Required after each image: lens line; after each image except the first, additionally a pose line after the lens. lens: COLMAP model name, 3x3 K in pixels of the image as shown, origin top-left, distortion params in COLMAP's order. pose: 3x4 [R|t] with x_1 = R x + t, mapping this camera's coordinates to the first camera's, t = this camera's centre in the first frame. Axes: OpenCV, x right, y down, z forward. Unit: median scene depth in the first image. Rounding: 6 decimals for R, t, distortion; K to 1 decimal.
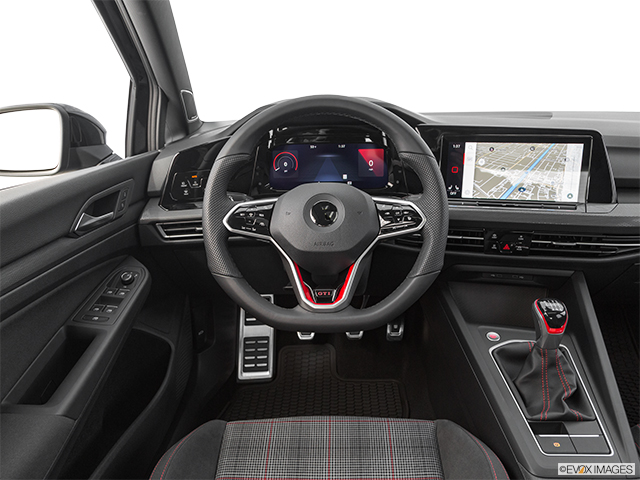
lens RADIAL K [[475.0, 0, 320.0], [0, 475.0, 240.0], [0, 0, 1]] dist [0.004571, 0.003348]
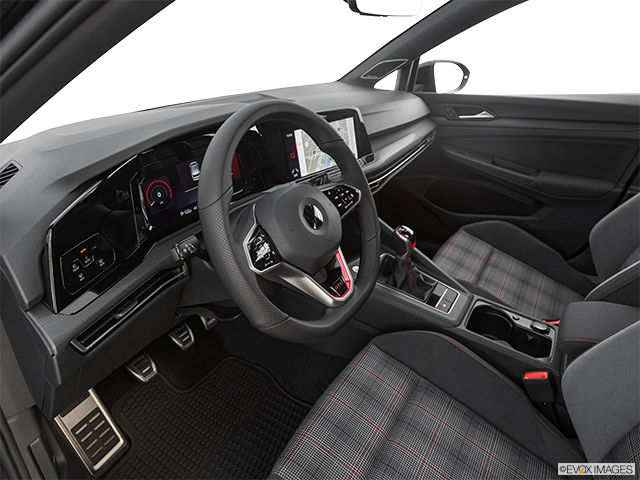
lens RADIAL K [[423.6, 0, 320.0], [0, 423.6, 240.0], [0, 0, 1]] dist [0.001287, 0.000032]
pose [[0.498066, -0.378828, 0.780013, -0.595005], [0.291705, 0.920297, 0.260696, -0.218206], [-0.816602, 0.097690, 0.568875, 0.395865]]
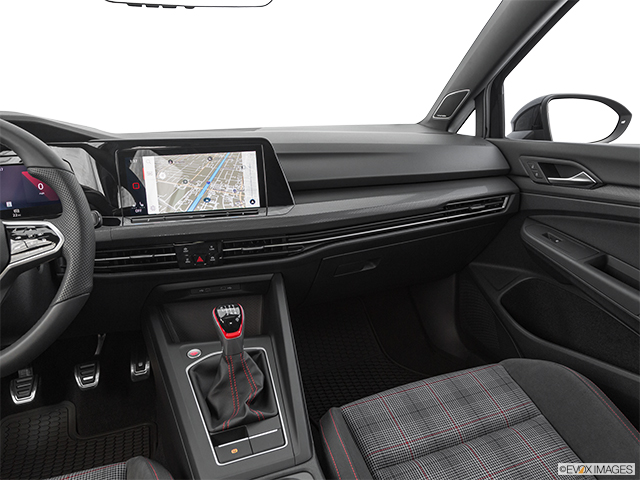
lens RADIAL K [[477.8, 0, 336.1], [0, 477.8, 237.1], [0, 0, 1]] dist [-0.003376, -0.000252]
pose [[0.918830, -0.118643, 0.376397, 0.293544], [0.145438, 0.988412, -0.043478, 0.054780], [-0.366877, 0.094691, 0.925438, -0.017565]]
